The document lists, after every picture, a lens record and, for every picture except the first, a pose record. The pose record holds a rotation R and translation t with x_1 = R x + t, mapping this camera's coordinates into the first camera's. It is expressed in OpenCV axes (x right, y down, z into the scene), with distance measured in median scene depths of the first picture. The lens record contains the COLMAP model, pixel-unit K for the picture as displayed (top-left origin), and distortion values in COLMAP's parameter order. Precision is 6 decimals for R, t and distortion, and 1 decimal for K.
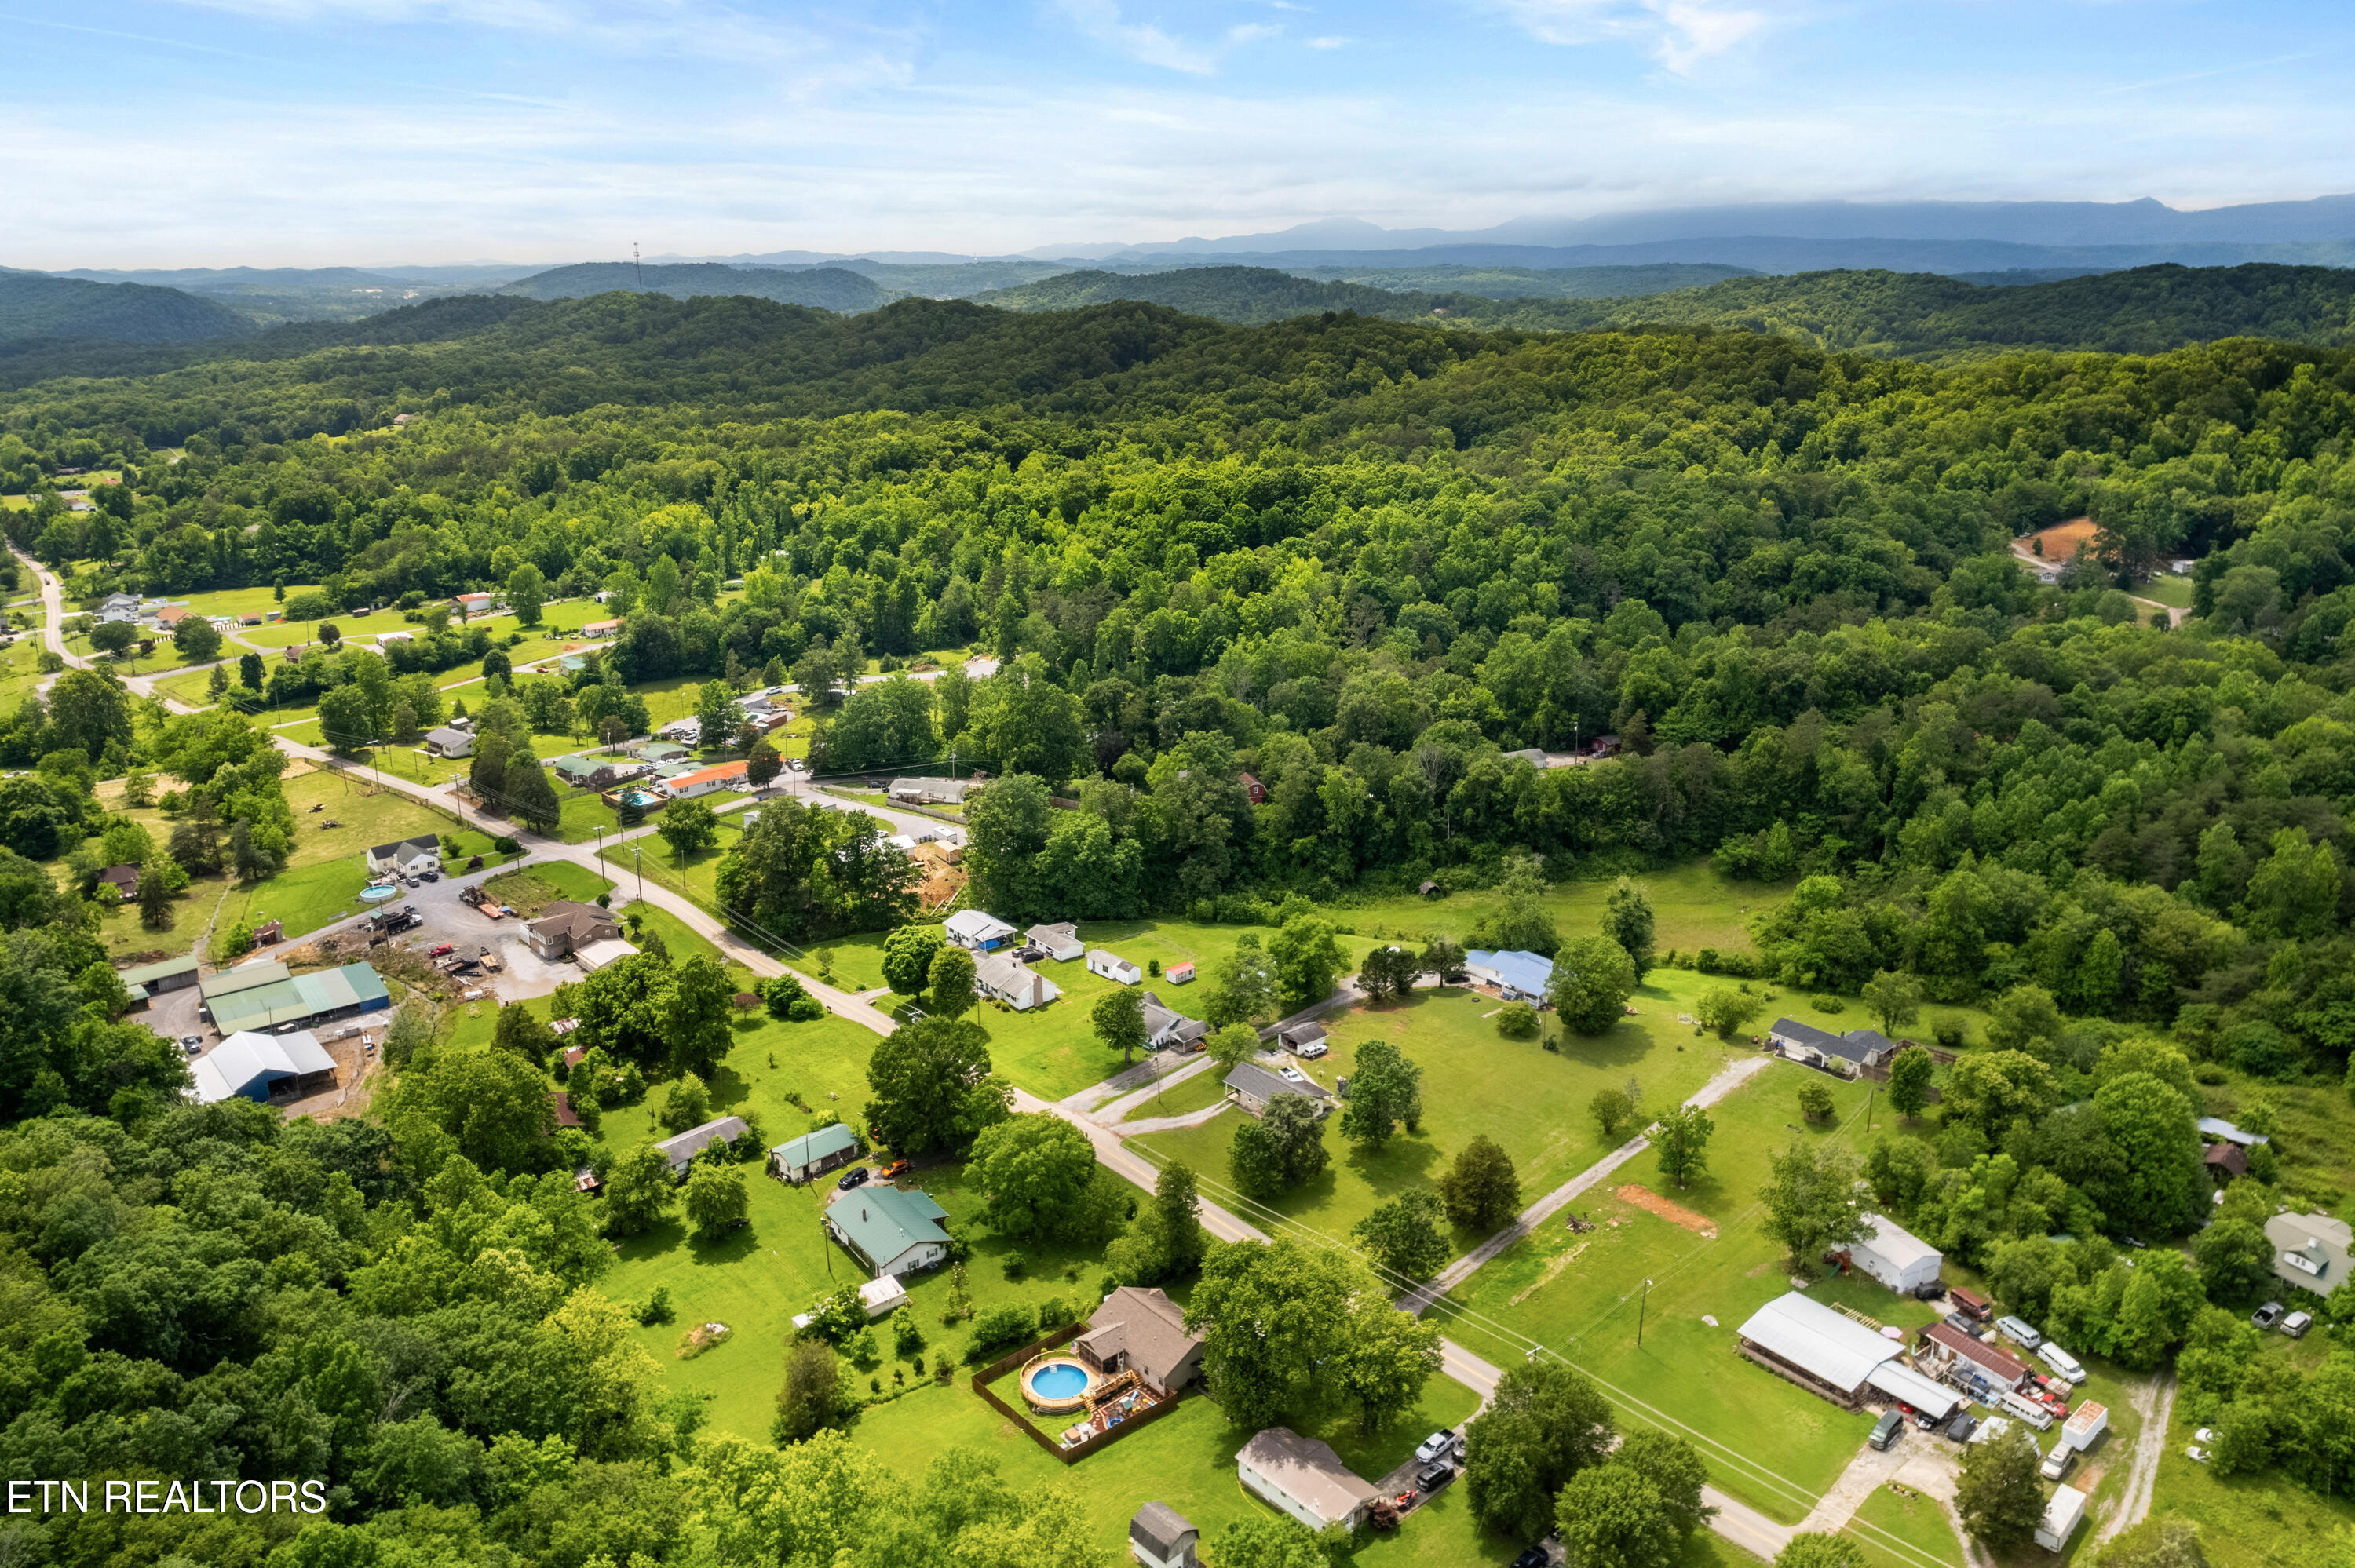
lens RADIAL K [[1610.7, 0, 1177.5], [0, 1610.7, 784.0], [0, 0, 1]] dist [-0.035127, 0.002907]
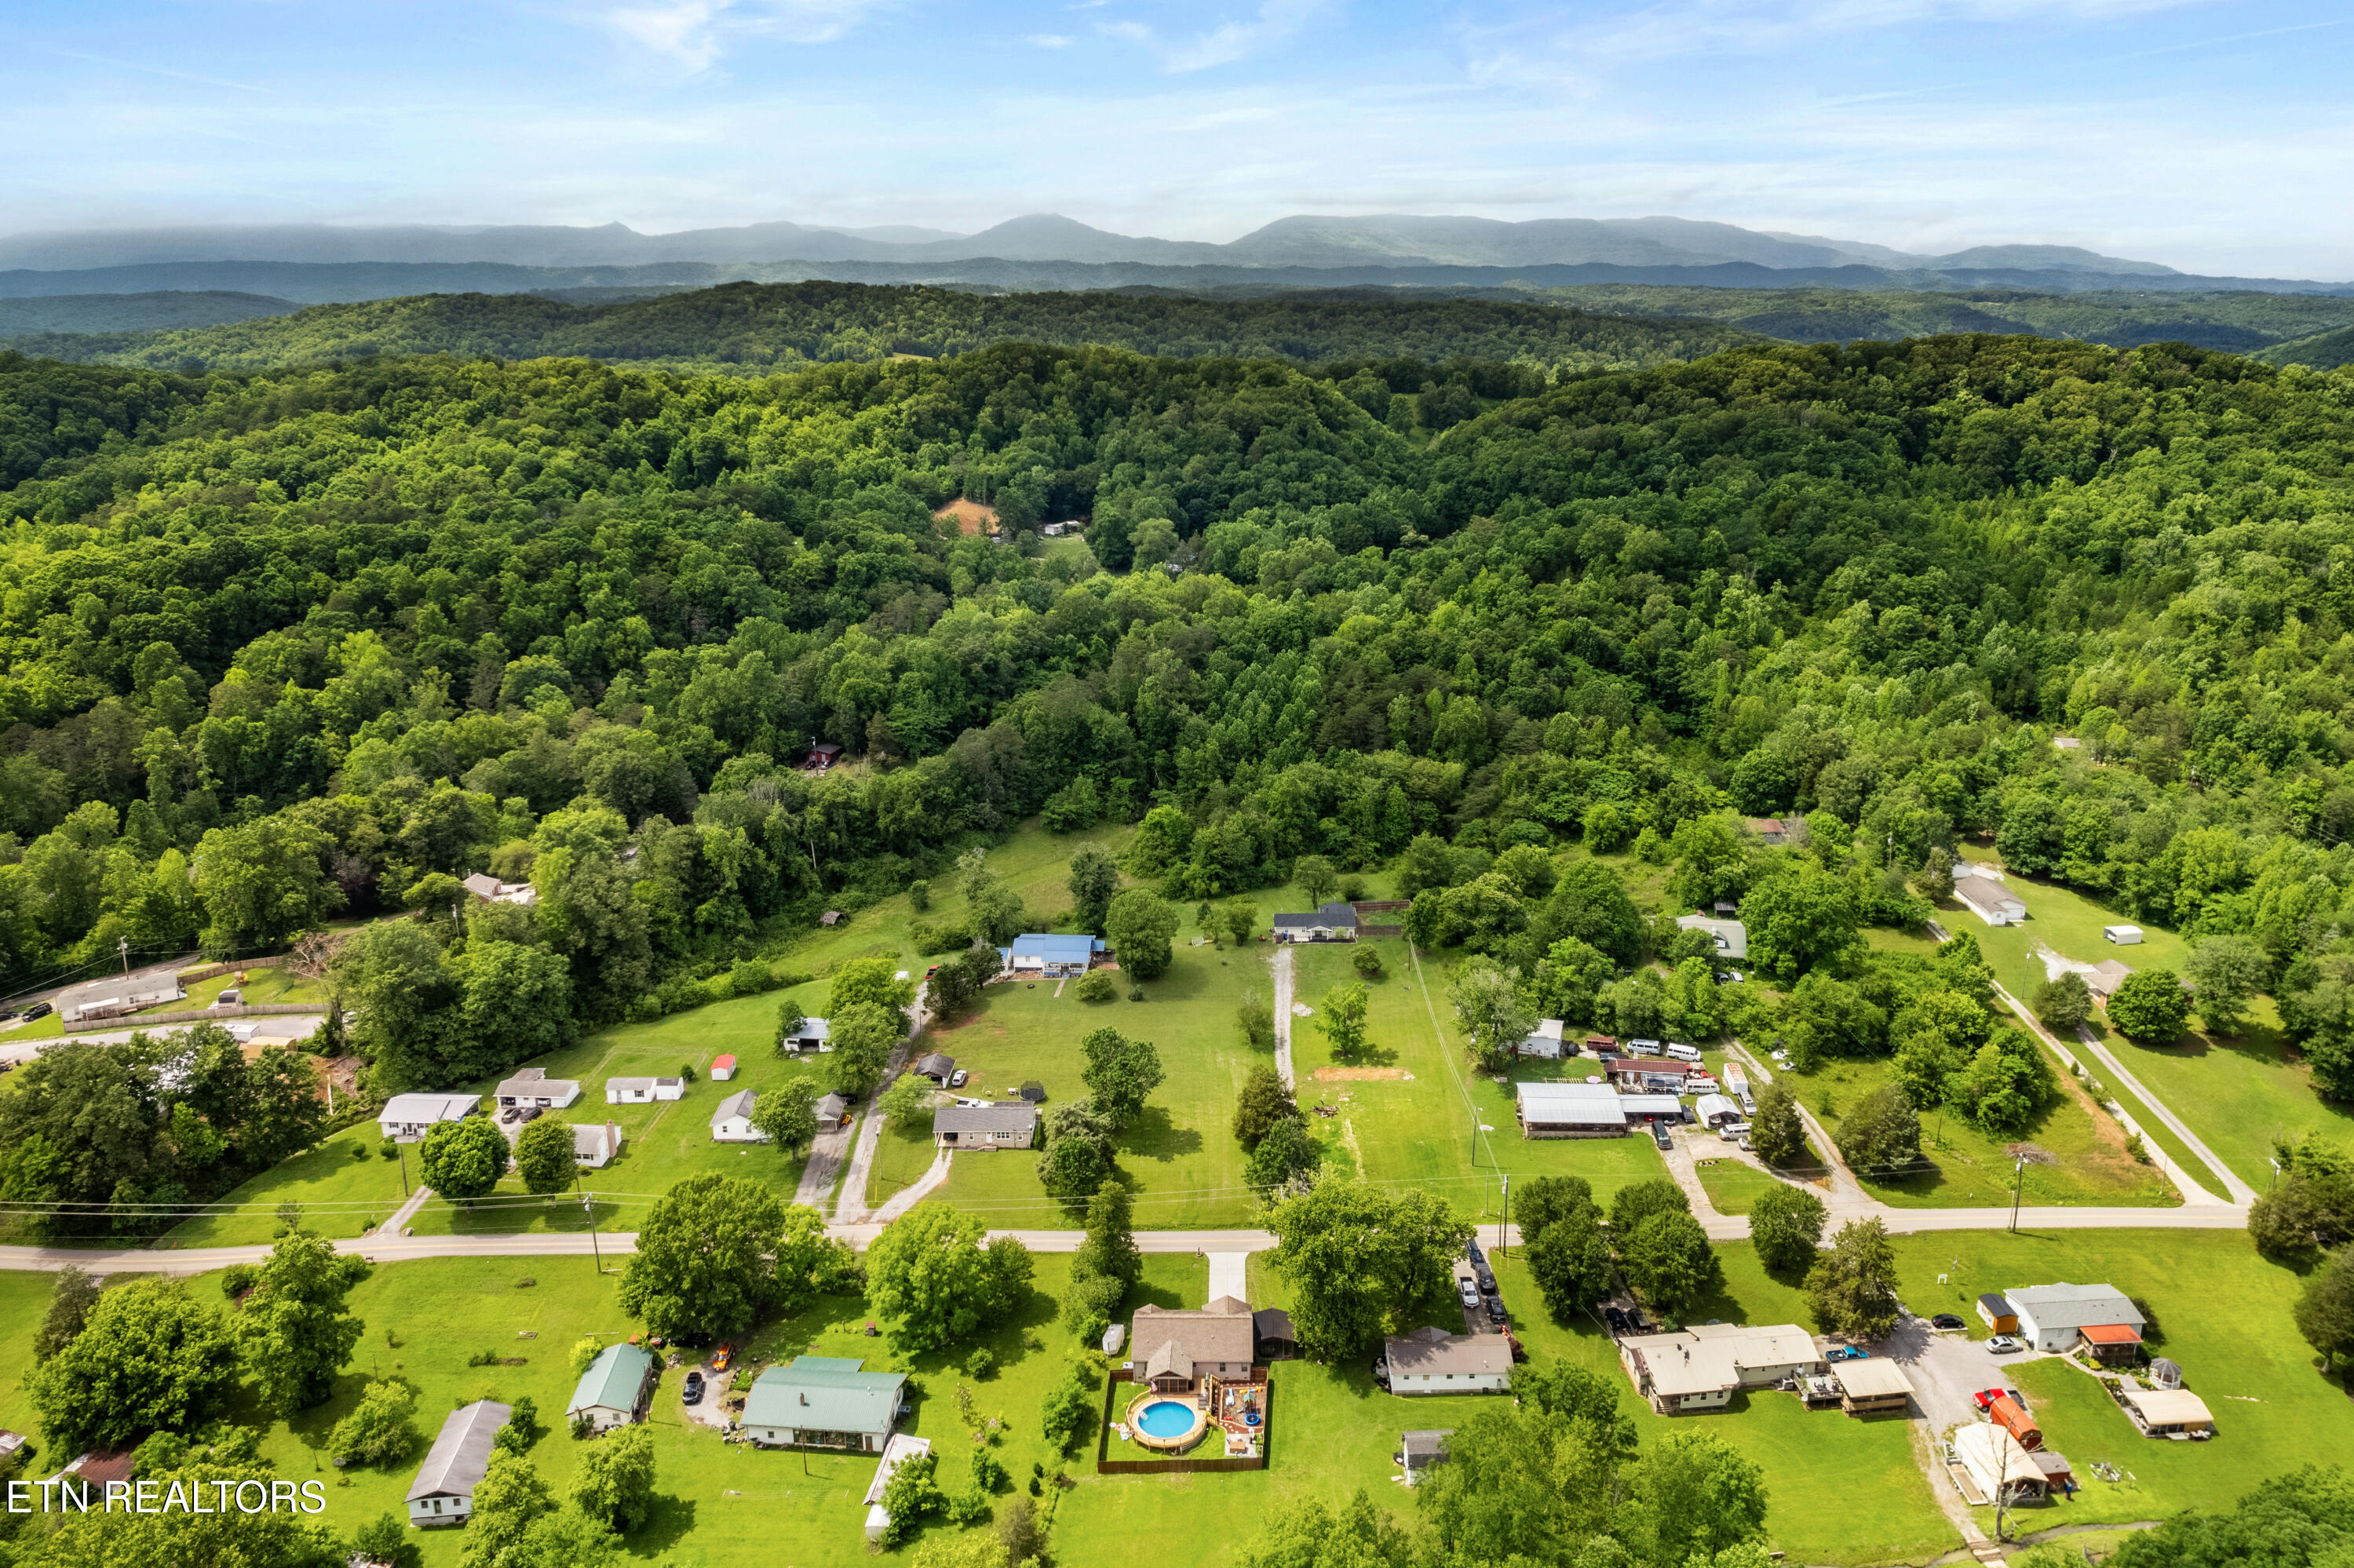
lens RADIAL K [[1610.1, 0, 1177.0], [0, 1610.1, 784.0], [0, 0, 1]] dist [-0.035127, 0.002907]
pose [[0.684118, -0.219020, 0.695710, -0.417871], [0.228158, 0.970241, 0.081090, -0.053562], [-0.692767, 0.103256, 0.713731, 0.155828]]
